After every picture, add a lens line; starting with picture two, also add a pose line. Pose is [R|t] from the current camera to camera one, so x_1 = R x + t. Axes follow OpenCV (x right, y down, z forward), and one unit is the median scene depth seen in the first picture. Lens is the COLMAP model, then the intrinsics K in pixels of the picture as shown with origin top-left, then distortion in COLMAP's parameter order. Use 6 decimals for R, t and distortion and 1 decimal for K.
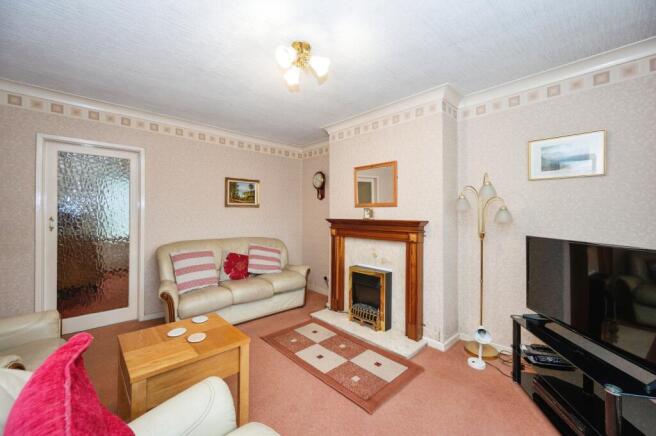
lens RADIAL K [[257.7, 0, 329.4], [0, 257.7, 215.0], [0, 0, 1]] dist [0.000075, 0.000653]
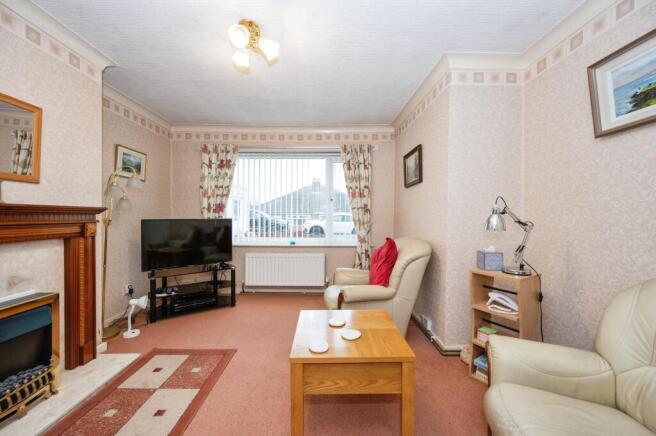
lens RADIAL K [[257.7, 0, 328.1], [0, 257.7, 215.7], [0, 0, 1]] dist [0.000075, 0.000653]
pose [[-0.736861, -0.009919, 0.675972, -0.783865], [-0.012148, 0.999925, 0.001431, 0.040799], [-0.675936, -0.007157, -0.736926, 1.186466]]
